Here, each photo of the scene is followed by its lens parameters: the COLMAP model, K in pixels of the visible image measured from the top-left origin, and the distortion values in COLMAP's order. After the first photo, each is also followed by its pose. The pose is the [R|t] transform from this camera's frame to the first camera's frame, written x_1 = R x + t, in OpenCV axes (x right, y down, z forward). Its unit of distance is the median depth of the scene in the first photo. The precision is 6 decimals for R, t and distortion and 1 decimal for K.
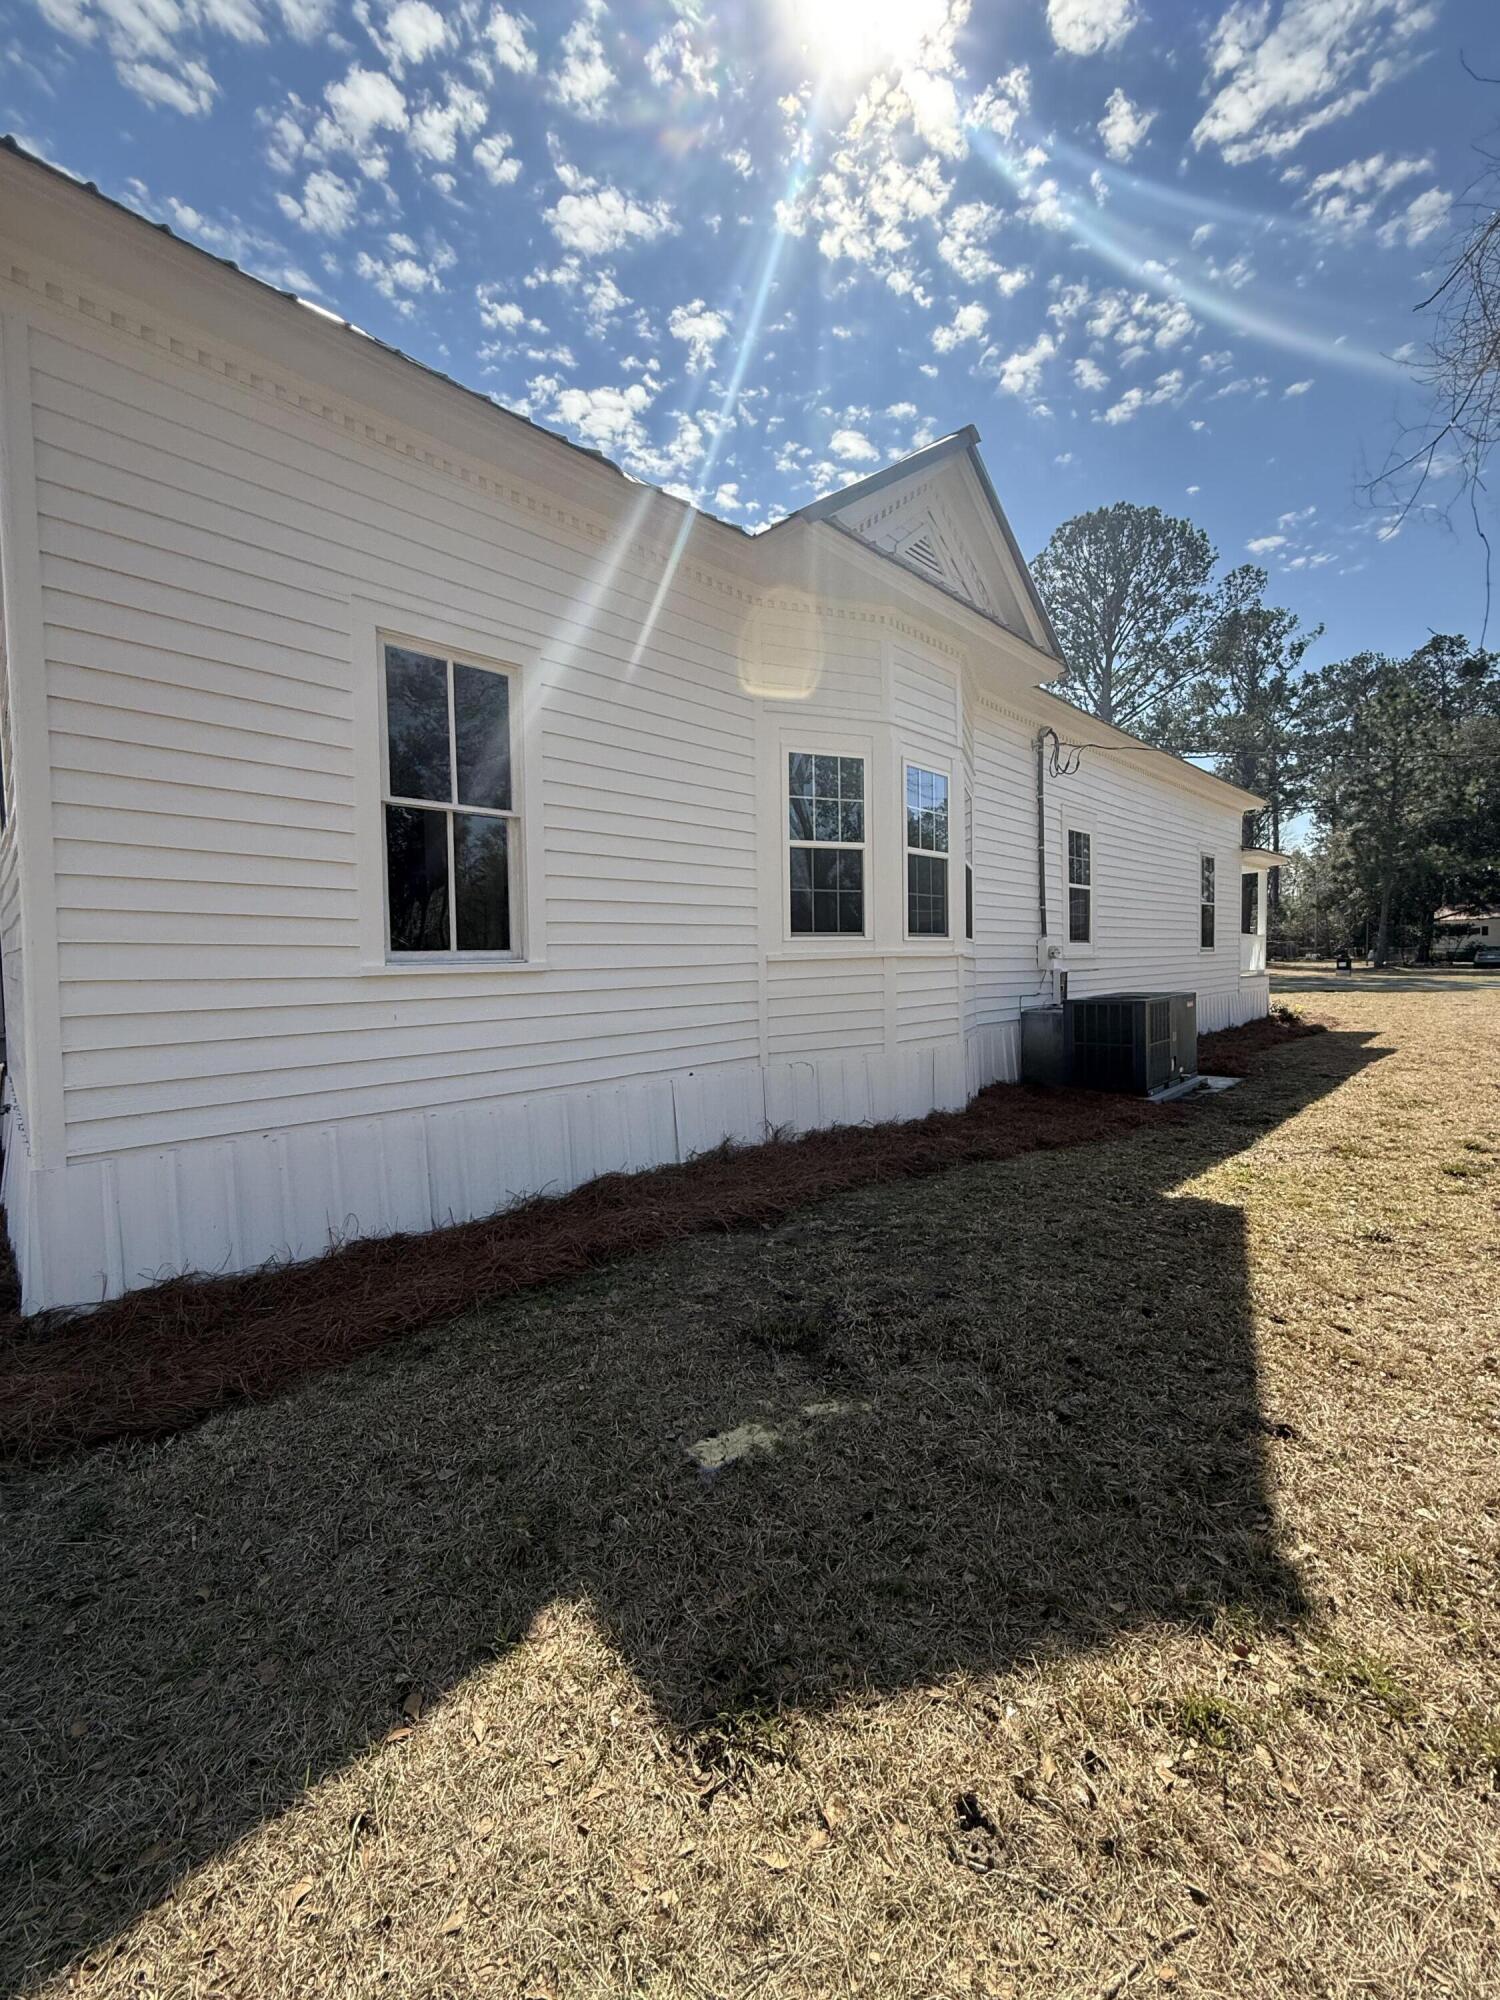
lens RADIAL K [[798.5, 0, 730.1], [0, 798.5, 974.9], [0, 0, 1]] dist [-0.000237, 0.000019]
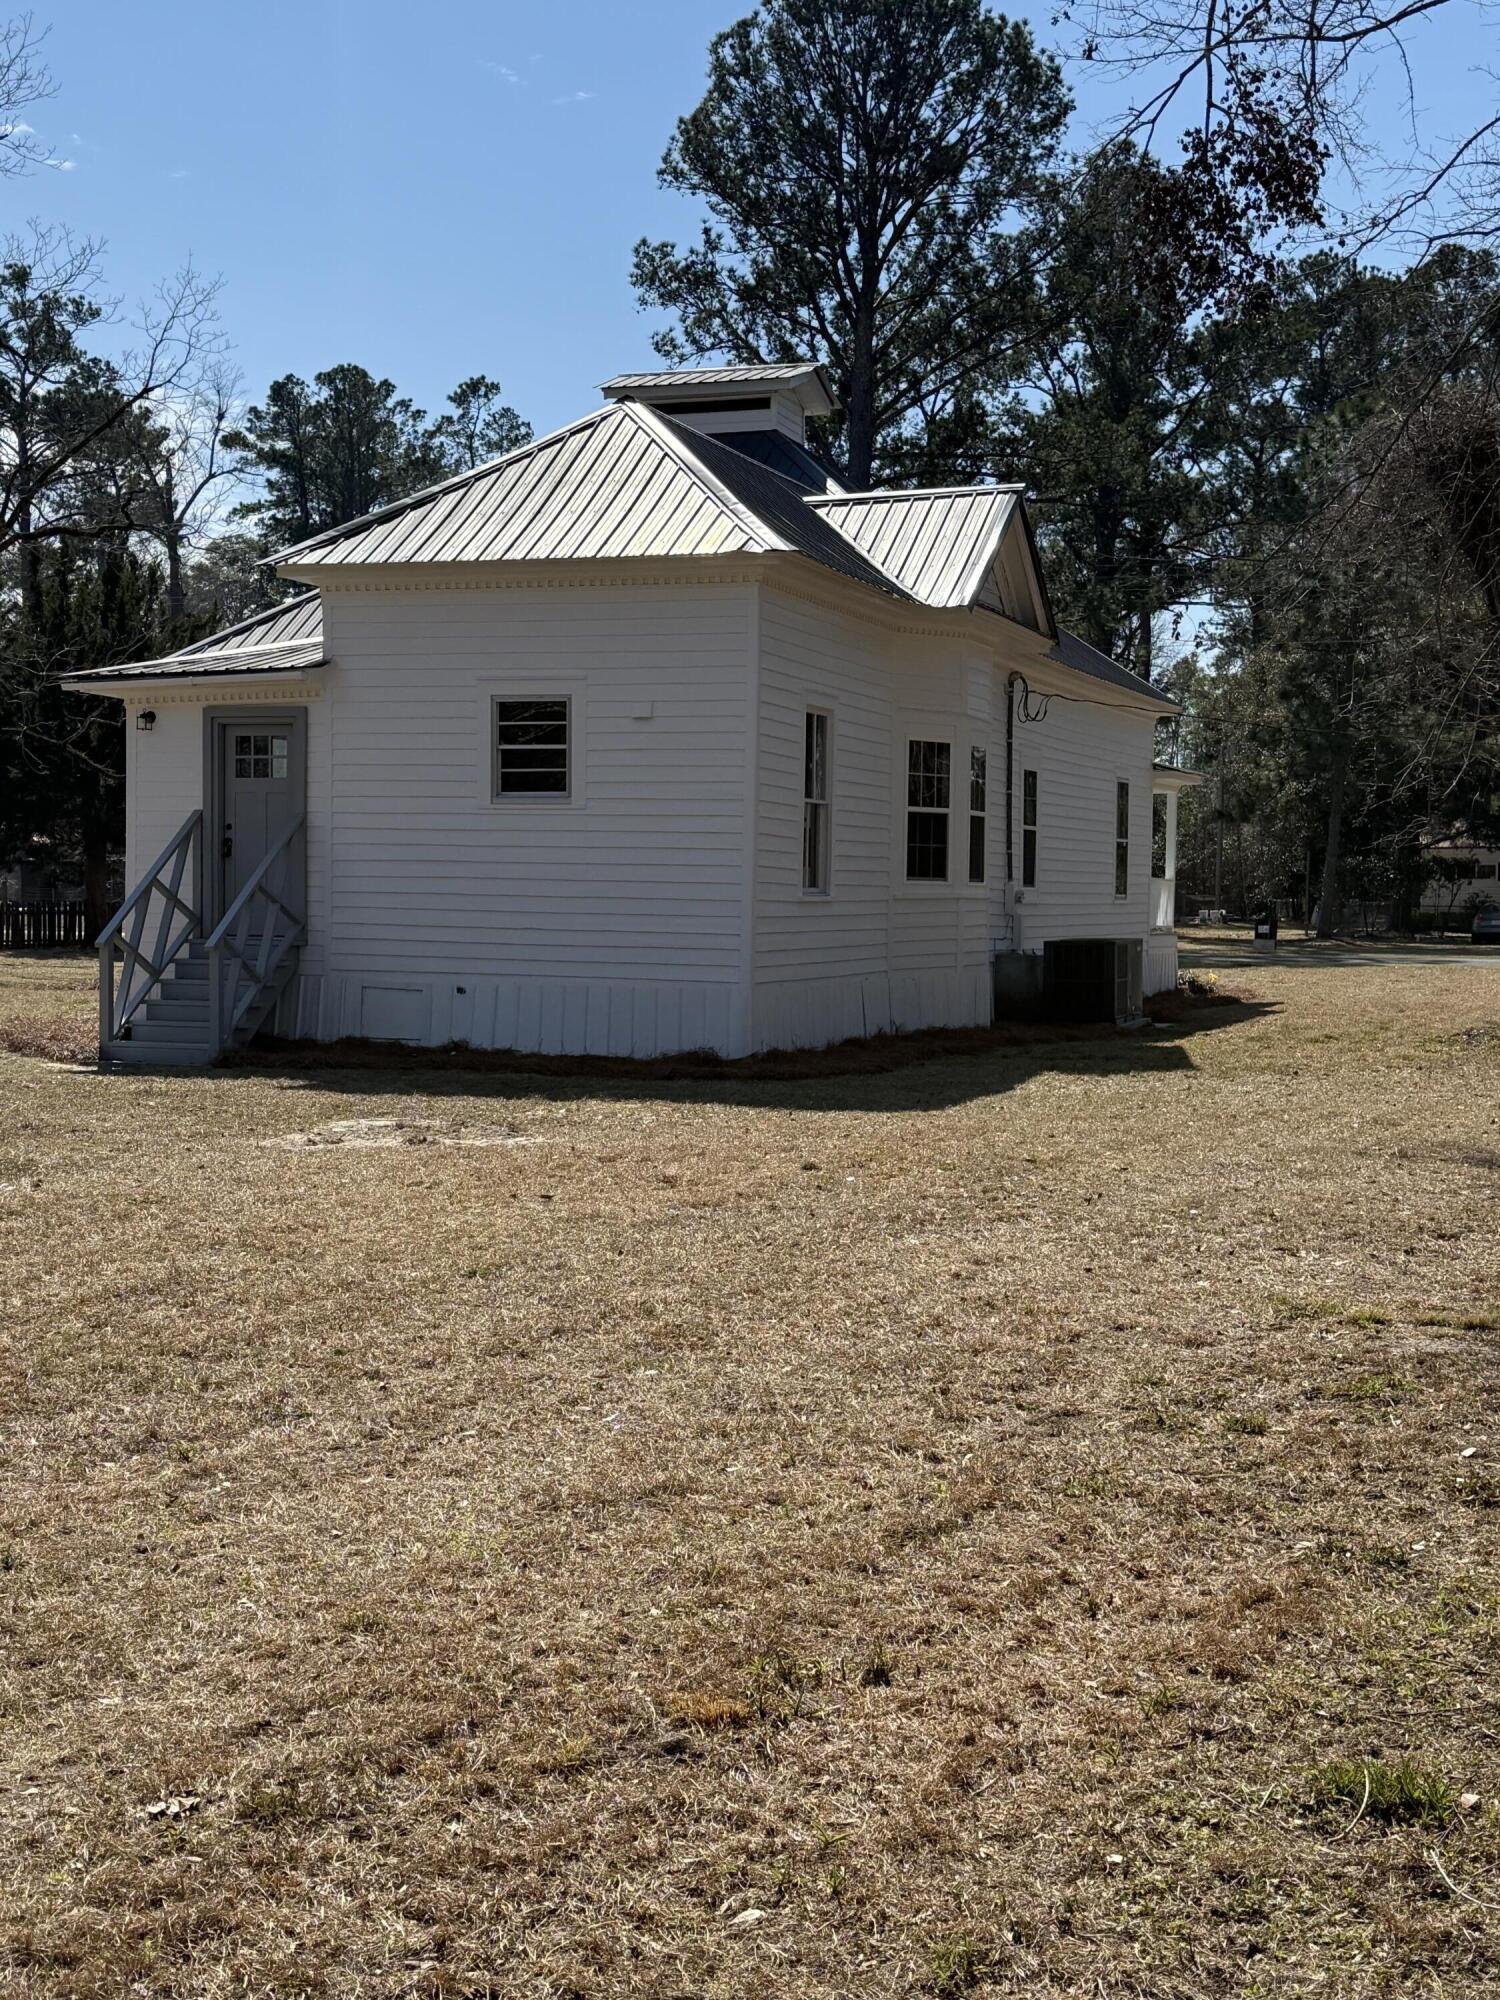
lens RADIAL K [[2519.0, 0, 752.3], [0, 2519.0, 992.8], [0, 0, 1]] dist [0.032124, 0.000000]
pose [[0.899319, 0.007025, 0.437237, -0.172914], [-0.013919, 0.999824, 0.012565, 0.007787], [-0.437072, -0.017386, 0.899259, -0.230002]]
